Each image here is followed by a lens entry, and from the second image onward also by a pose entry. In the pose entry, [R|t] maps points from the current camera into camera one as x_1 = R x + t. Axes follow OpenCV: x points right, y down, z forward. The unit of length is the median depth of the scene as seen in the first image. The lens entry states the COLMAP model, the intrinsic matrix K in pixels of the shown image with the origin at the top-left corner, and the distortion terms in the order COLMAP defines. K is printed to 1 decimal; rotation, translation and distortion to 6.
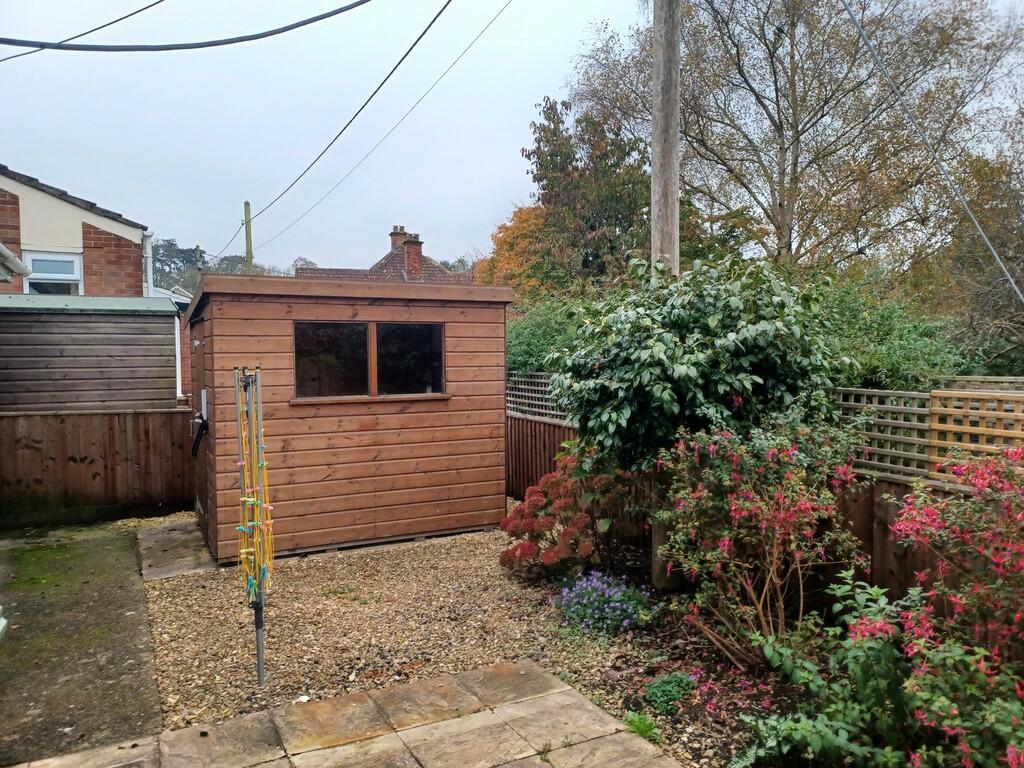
lens RADIAL K [[733.4, 0, 512.0], [0, 733.4, 384.0], [0, 0, 1]] dist [0.037470, -0.002176]
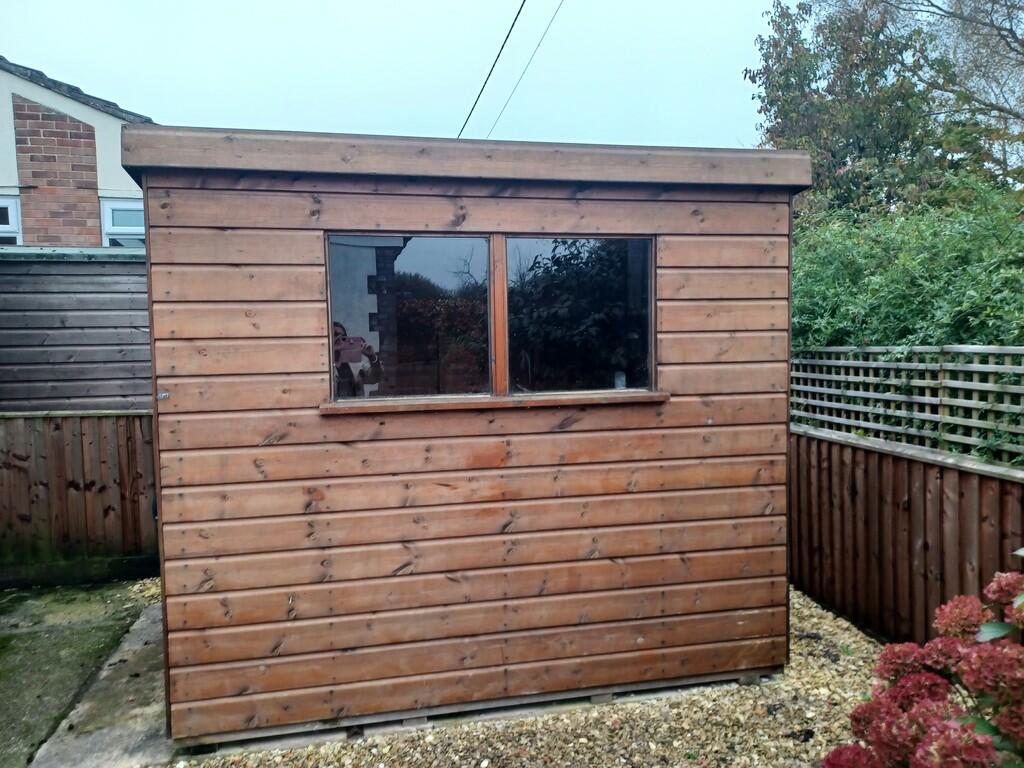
lens RADIAL K [[733.4, 0, 512.0], [0, 733.4, 384.0], [0, 0, 1]] dist [0.037470, -0.002176]
pose [[0.965282, 0.004221, -0.261177, -0.055495], [0.000950, 0.999806, 0.019672, 0.000240], [0.261209, -0.019237, 0.965090, 0.510556]]
